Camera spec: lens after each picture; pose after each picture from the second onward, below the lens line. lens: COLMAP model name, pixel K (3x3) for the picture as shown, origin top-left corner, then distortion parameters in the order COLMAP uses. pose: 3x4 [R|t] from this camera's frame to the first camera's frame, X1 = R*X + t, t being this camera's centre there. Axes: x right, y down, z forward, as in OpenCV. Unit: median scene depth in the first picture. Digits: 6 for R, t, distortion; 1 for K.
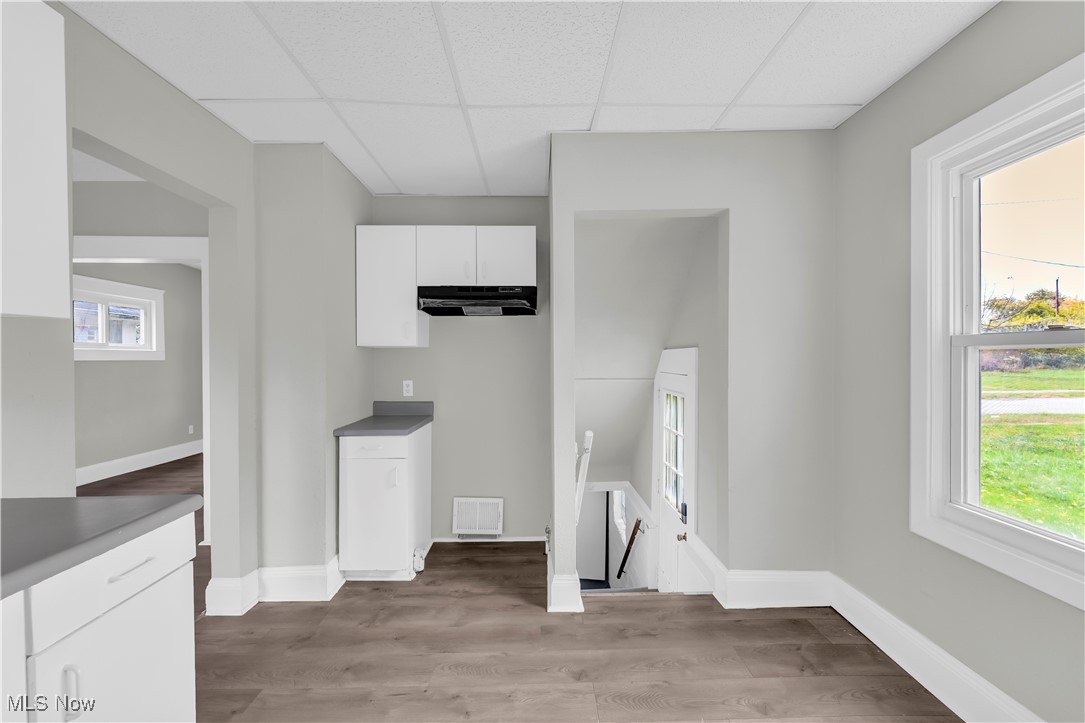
lens RADIAL K [[439.5, 0, 542.0], [0, 439.5, 360.5], [0, 0, 1]] dist [-0.000158, -0.000280]
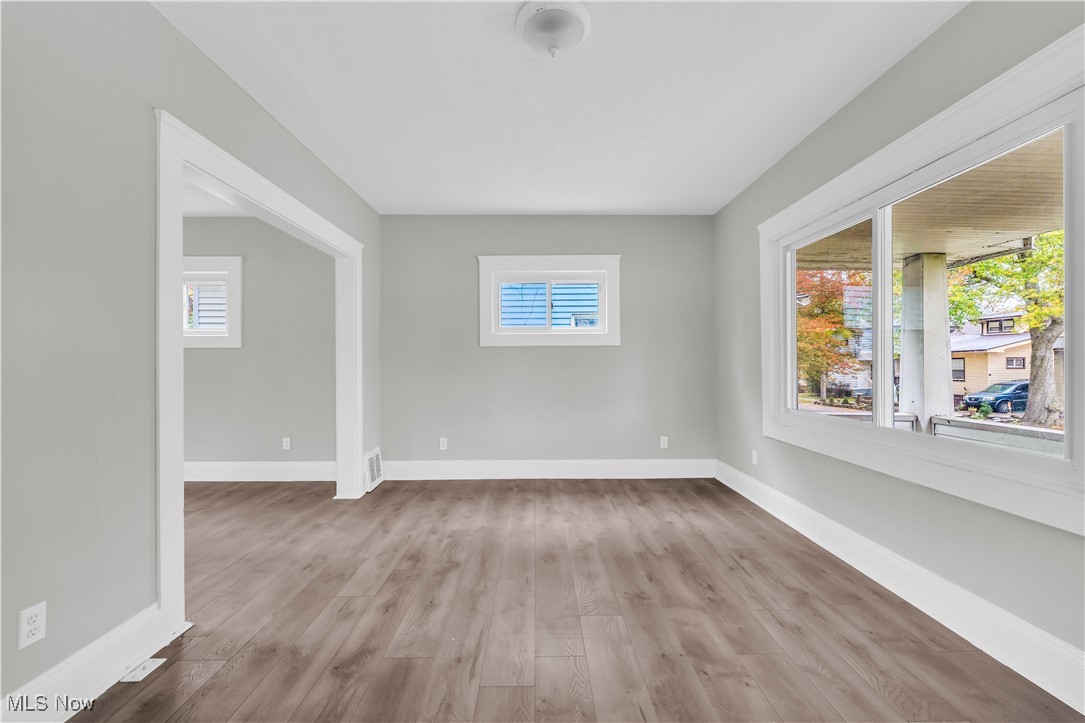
lens RADIAL K [[439.5, 0, 544.1], [0, 439.5, 362.8], [0, 0, 1]] dist [-0.000158, -0.000280]
pose [[-0.005370, 0.000464, -0.999985, -0.221143], [0.001967, 0.999998, 0.000454, 0.072378], [0.999984, -0.001964, -0.005371, 2.176599]]
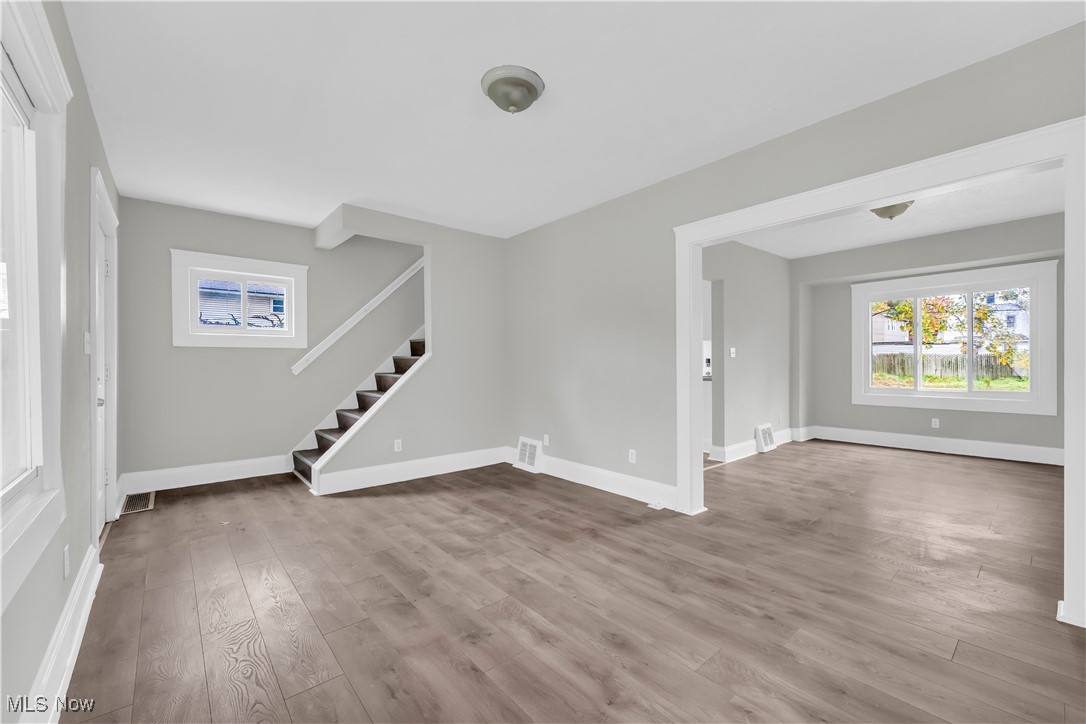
lens RADIAL K [[439.9, 0, 545.7], [0, 439.9, 365.8], [0, 0, 1]] dist [-0.000158, -0.000280]
pose [[-0.636972, -0.001138, 0.770886, -1.882059], [0.008094, 0.999934, 0.008164, 0.067292], [-0.770845, 0.011440, -0.636920, 2.786125]]
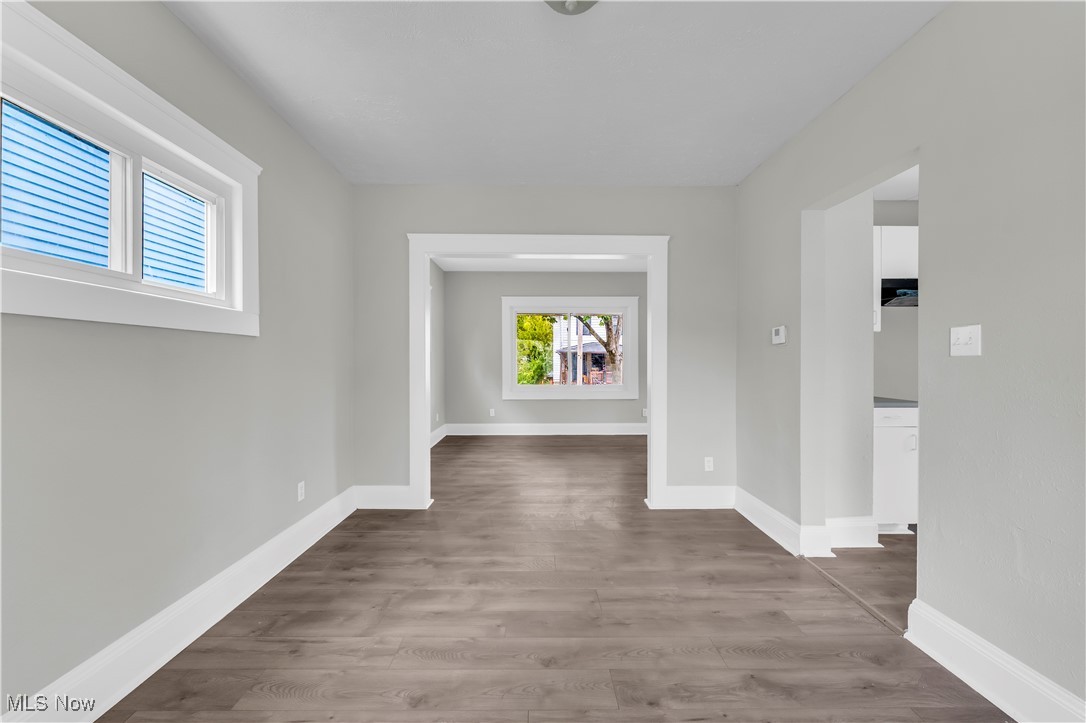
lens RADIAL K [[439.9, 0, 542.0], [0, 439.9, 363.4], [0, 0, 1]] dist [-0.000158, -0.000280]
pose [[0.999961, 0.000773, -0.008850, -1.436503], [-0.000751, 0.999996, 0.002565, 0.060023], [0.008852, -0.002558, 0.999958, -0.165963]]
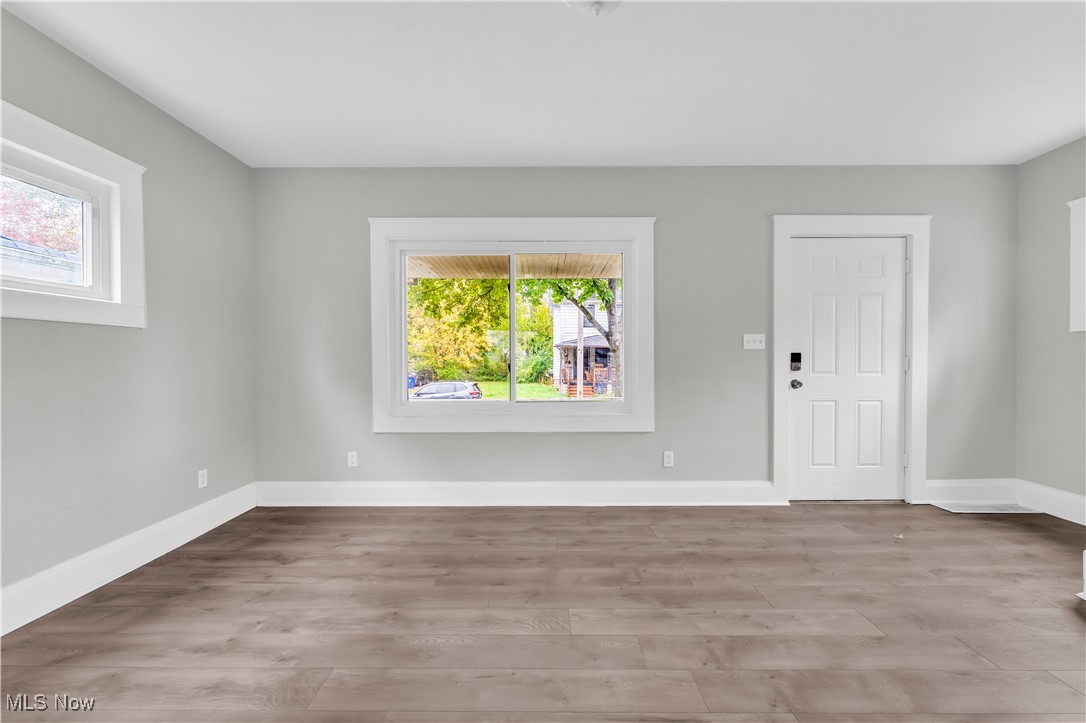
lens RADIAL K [[439.9, 0, 543.0], [0, 439.9, 359.4], [0, 0, 1]] dist [-0.000158, -0.000280]
pose [[0.999717, 0.001327, -0.023744, -1.126941], [-0.001267, 0.999996, 0.002570, 0.071945], [0.023747, -0.002539, 0.999715, 1.439490]]
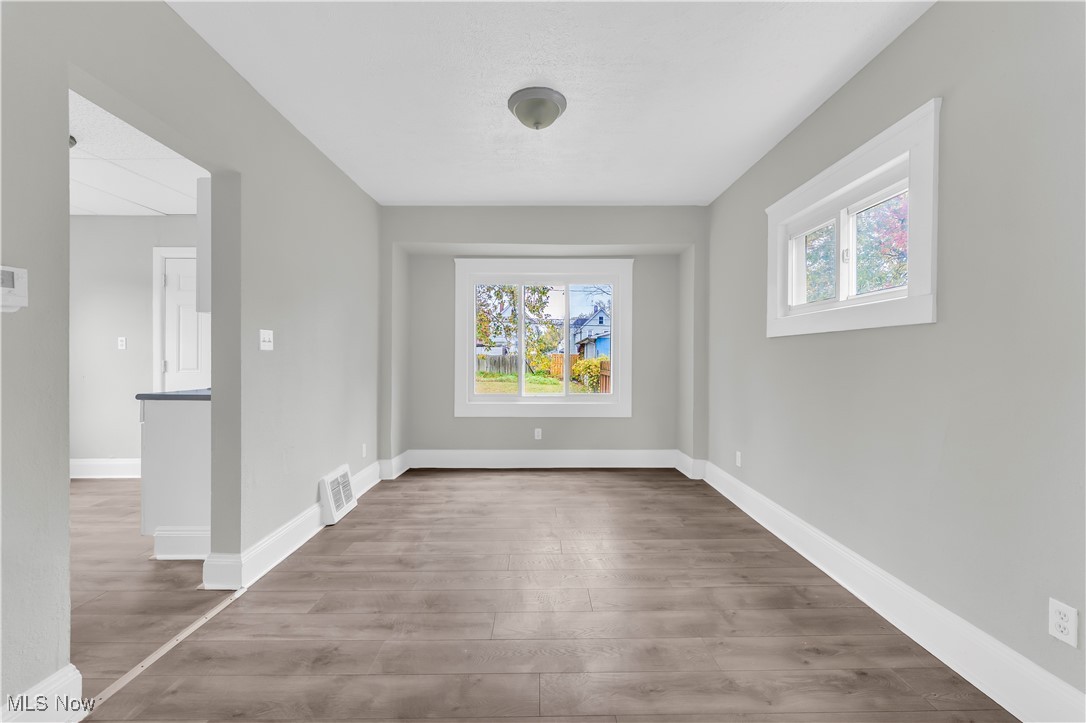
lens RADIAL K [[439.9, 0, 546.8], [0, 439.9, 361.1], [0, 0, 1]] dist [-0.000158, -0.000280]
pose [[-0.999989, -0.003563, 0.002886, -1.423974], [-0.003547, 0.999980, 0.005262, 0.068064], [-0.002904, 0.005252, -0.999982, 1.641776]]
